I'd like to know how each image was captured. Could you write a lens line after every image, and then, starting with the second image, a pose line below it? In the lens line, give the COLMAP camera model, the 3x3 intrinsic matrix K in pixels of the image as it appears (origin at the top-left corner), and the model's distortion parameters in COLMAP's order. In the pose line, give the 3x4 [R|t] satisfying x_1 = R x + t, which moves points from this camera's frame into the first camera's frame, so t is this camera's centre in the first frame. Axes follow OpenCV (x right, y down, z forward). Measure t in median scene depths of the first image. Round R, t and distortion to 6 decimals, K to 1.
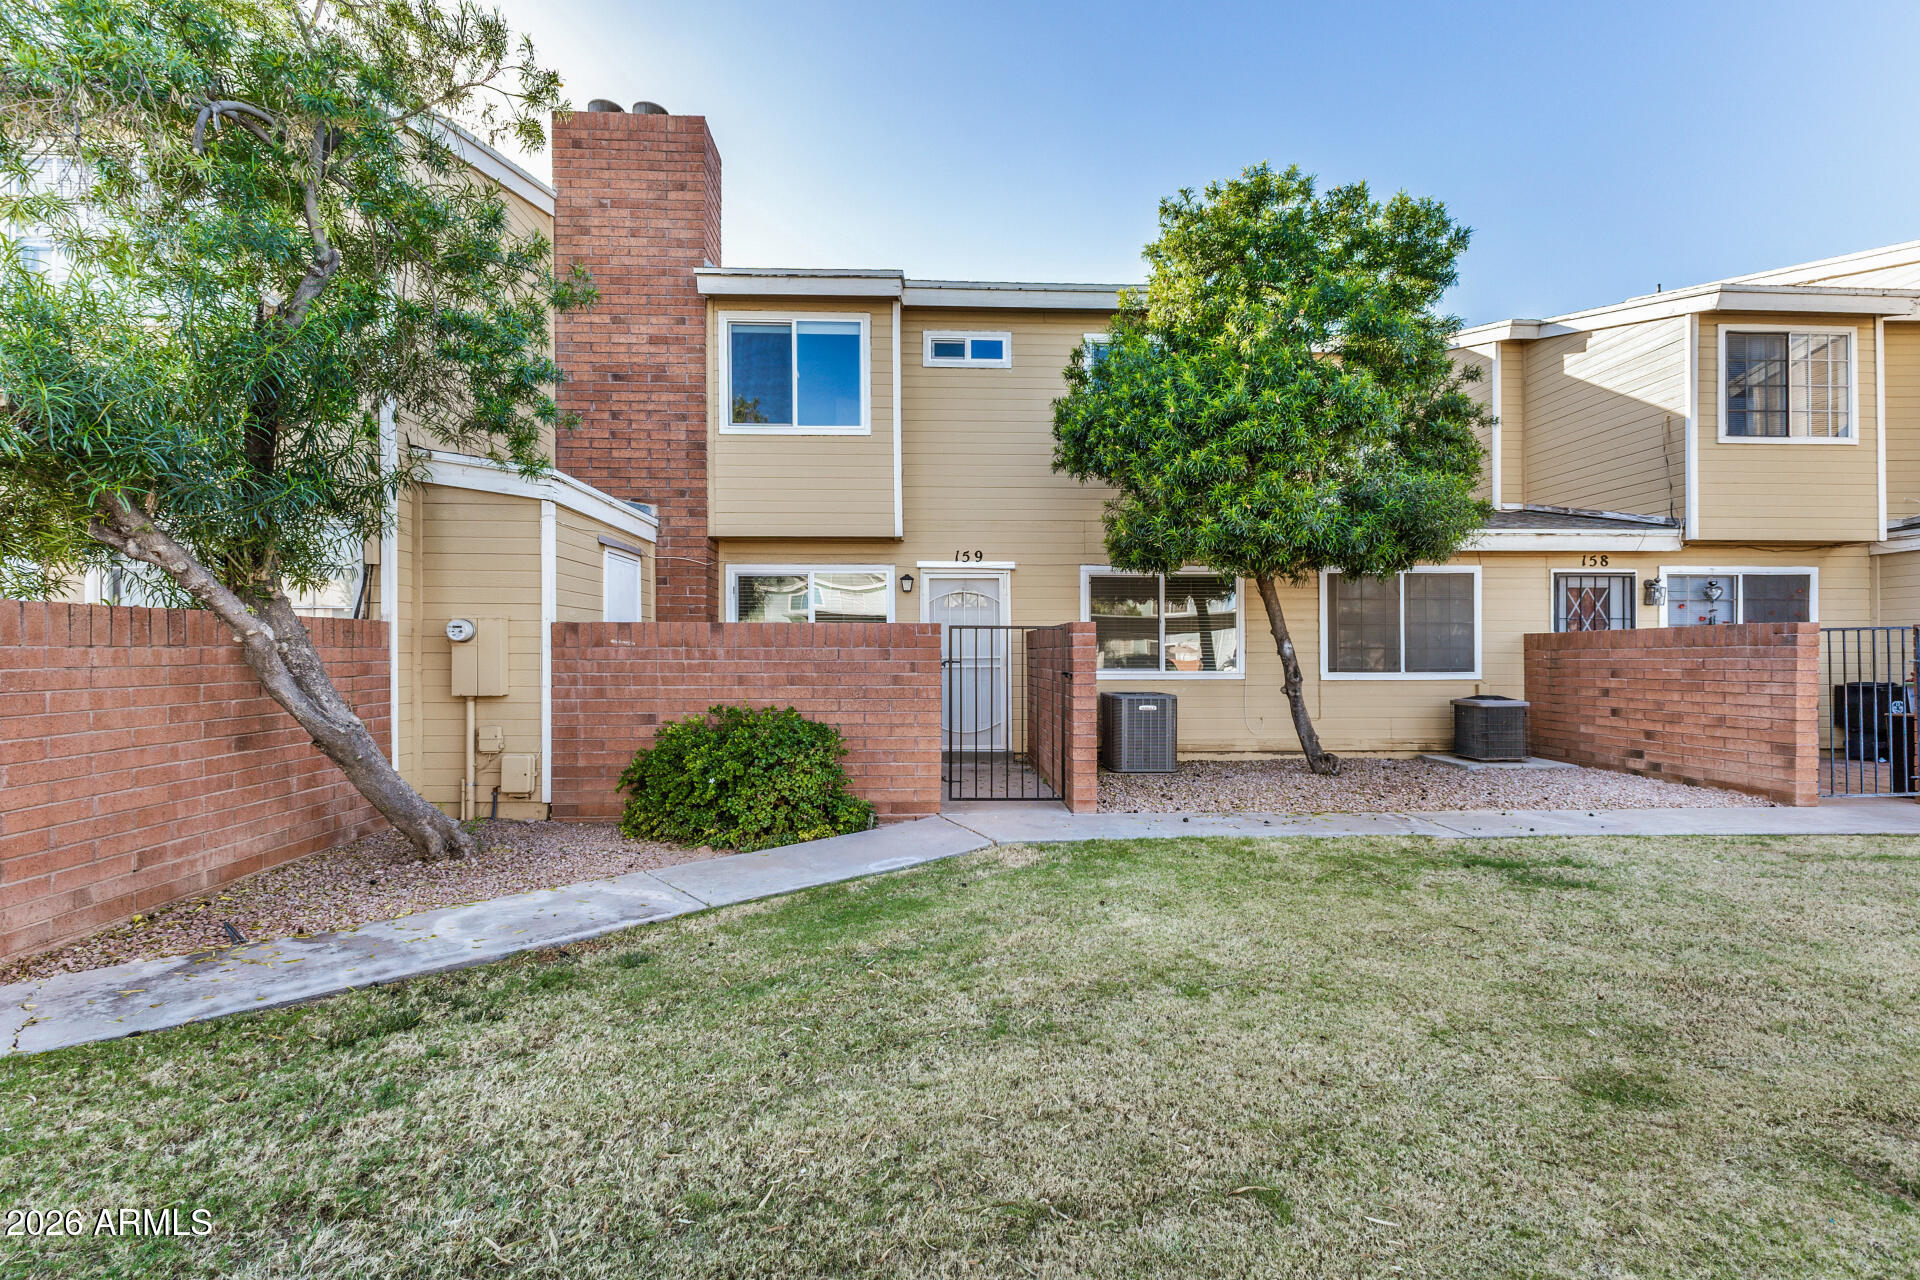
lens RADIAL K [[832.6, 0, 959.5], [0, 832.6, 649.1], [0, 0, 1]] dist [0.003731, -0.000057]
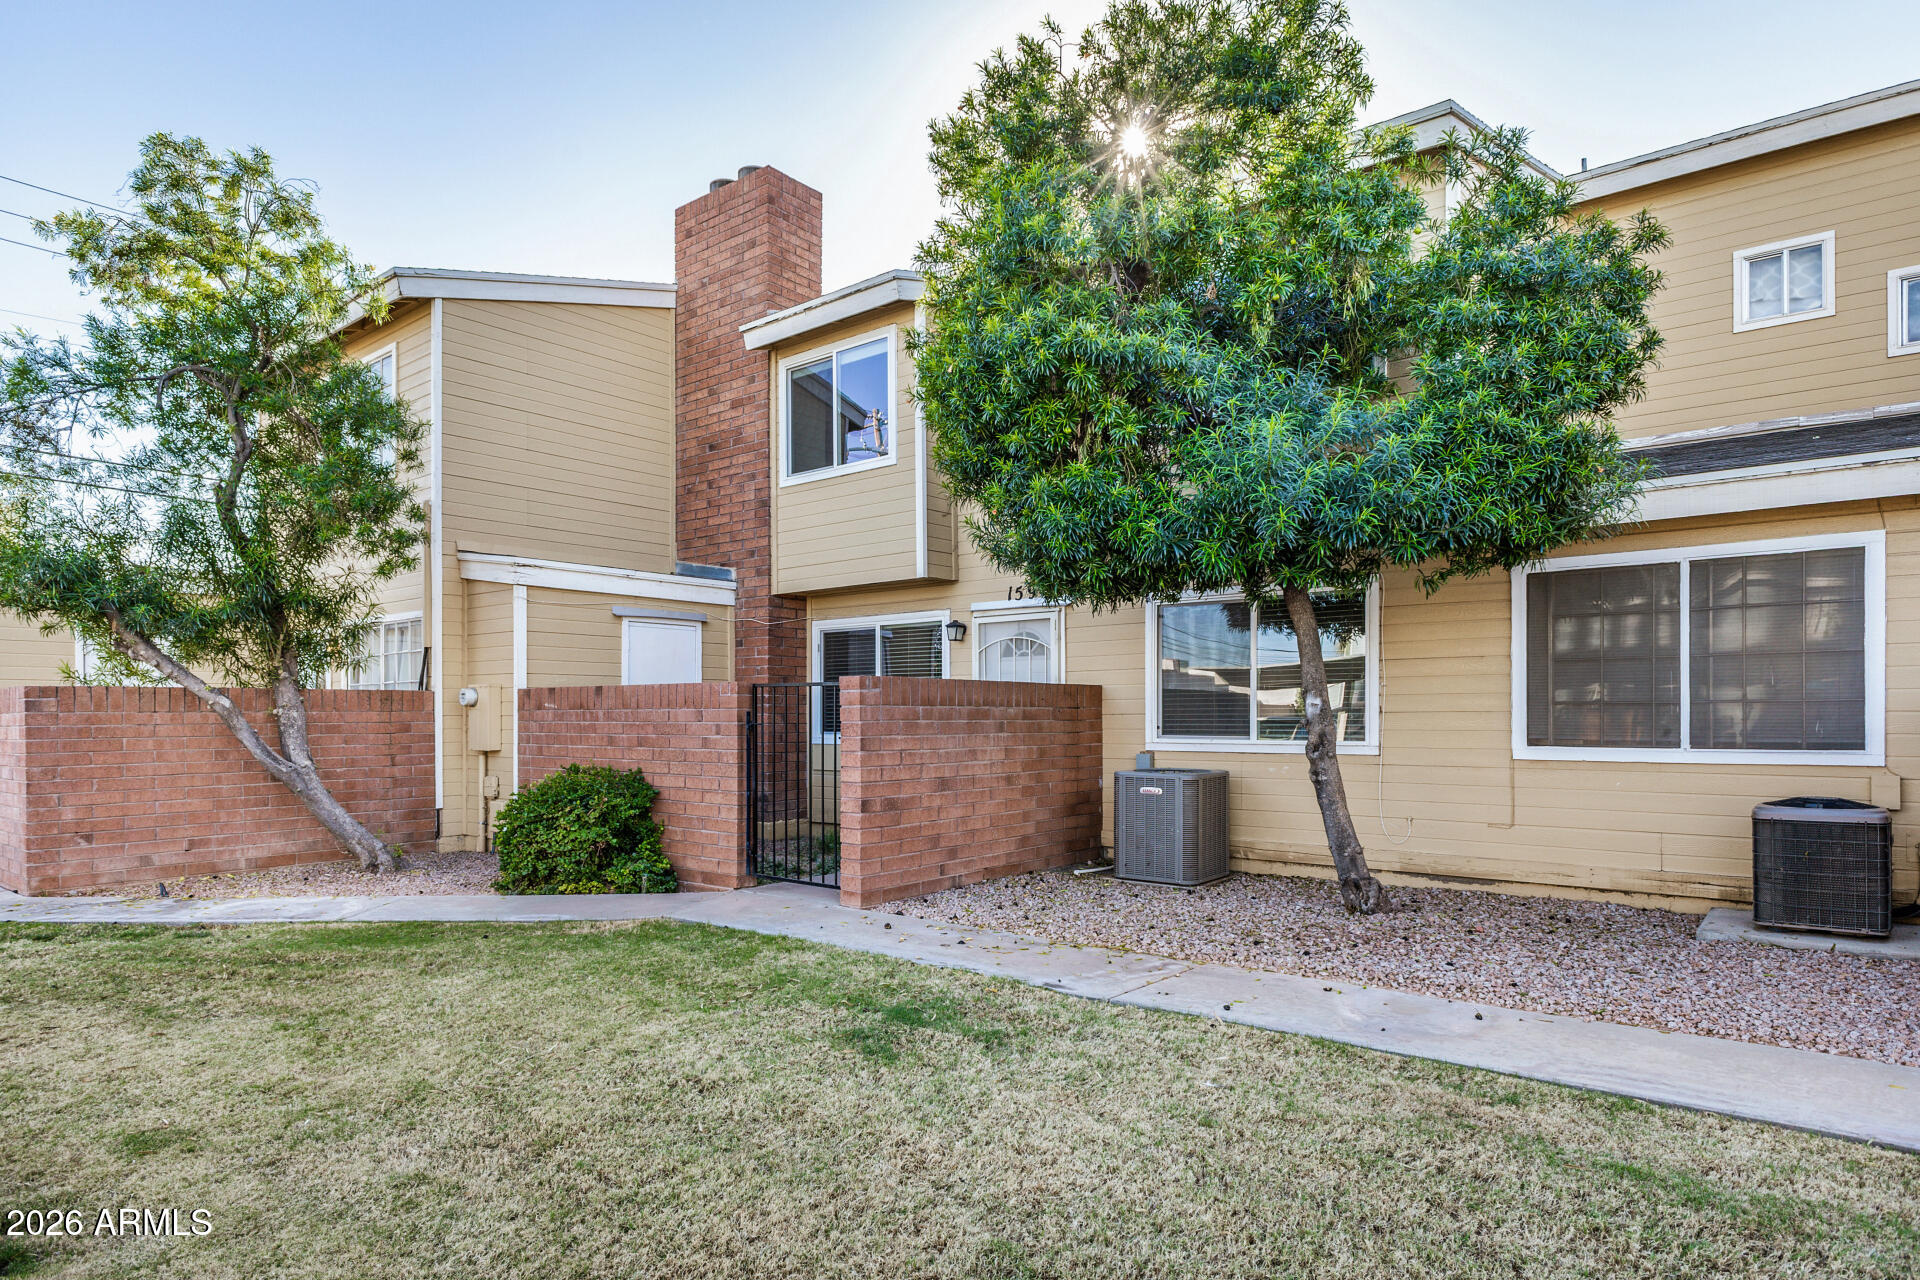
lens RADIAL K [[1100.2, 0, 983.1], [0, 1100.2, 711.9], [0, 0, 1]] dist [-0.005608, 0.000069]
pose [[0.748411, -0.003854, -0.663225, 0.742128], [0.005682, 0.999984, 0.000600, 0.002013], [0.663211, -0.004218, 0.748420, 0.203715]]
